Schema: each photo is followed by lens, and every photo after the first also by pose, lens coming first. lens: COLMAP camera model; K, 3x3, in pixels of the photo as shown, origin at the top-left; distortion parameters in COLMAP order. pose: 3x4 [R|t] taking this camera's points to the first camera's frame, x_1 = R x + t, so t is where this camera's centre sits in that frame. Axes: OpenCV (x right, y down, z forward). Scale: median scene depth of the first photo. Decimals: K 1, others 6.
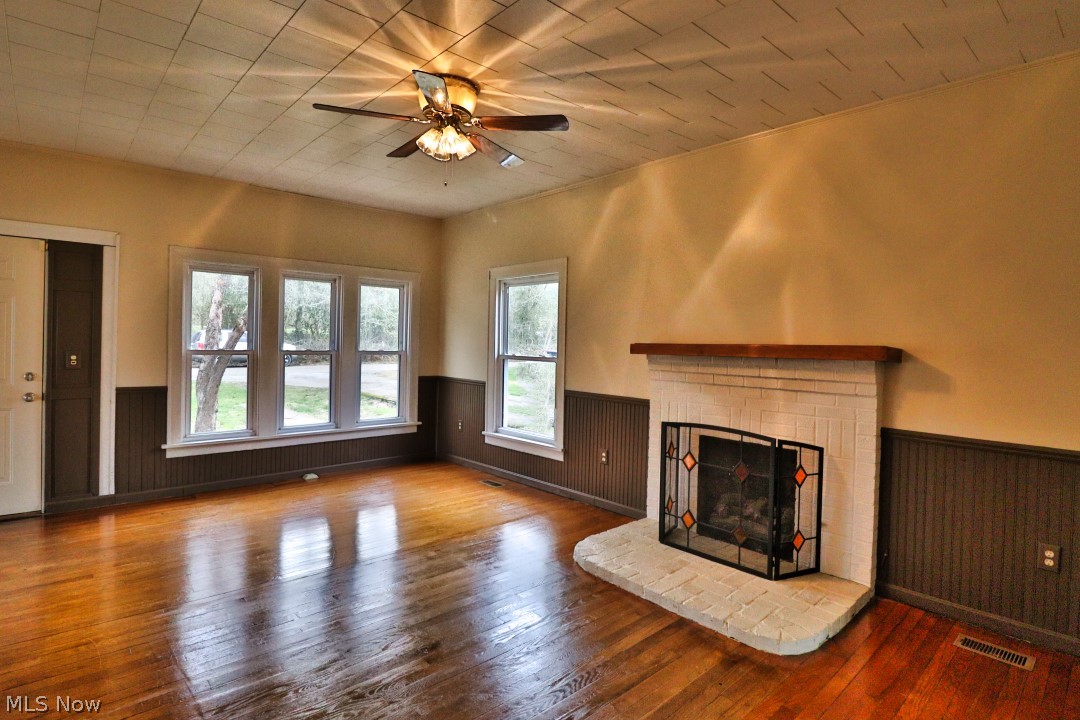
lens RADIAL K [[557.6, 0, 538.1], [0, 557.6, 354.4], [0, 0, 1]] dist [-0.007281, -0.007651]
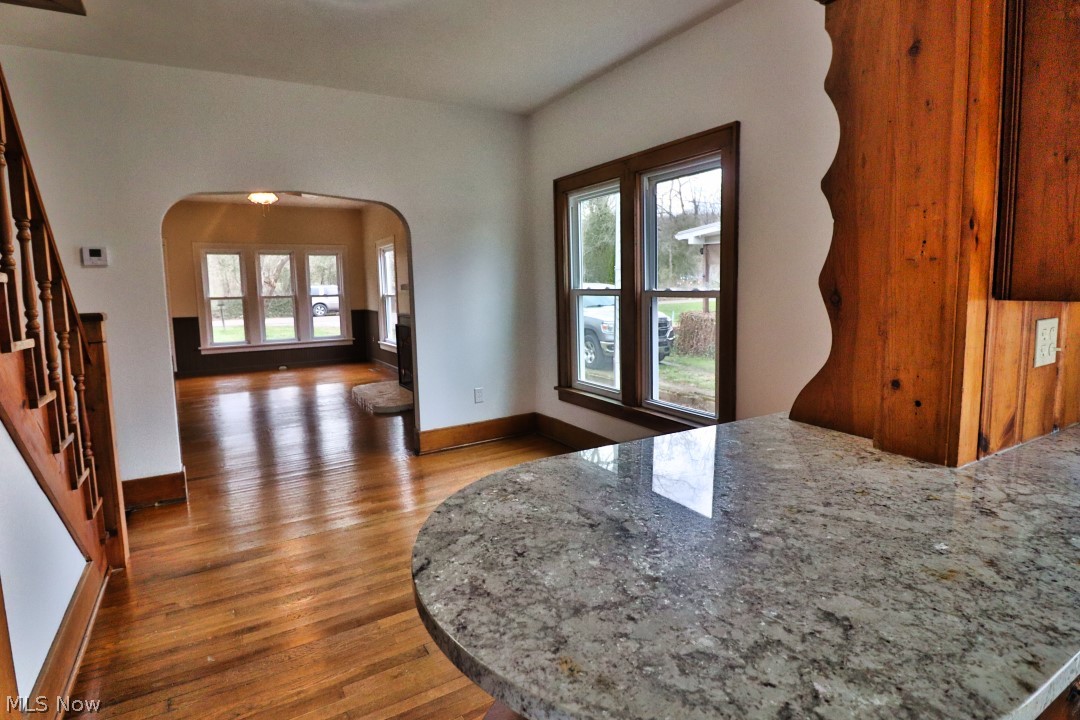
lens RADIAL K [[557.6, 0, 541.5], [0, 557.6, 354.9], [0, 0, 1]] dist [-0.007281, -0.007651]
pose [[0.981795, -0.011097, -0.189617, 0.695791], [0.030124, 0.994754, 0.097756, 0.030171], [0.187538, -0.101688, 0.976980, -0.541014]]
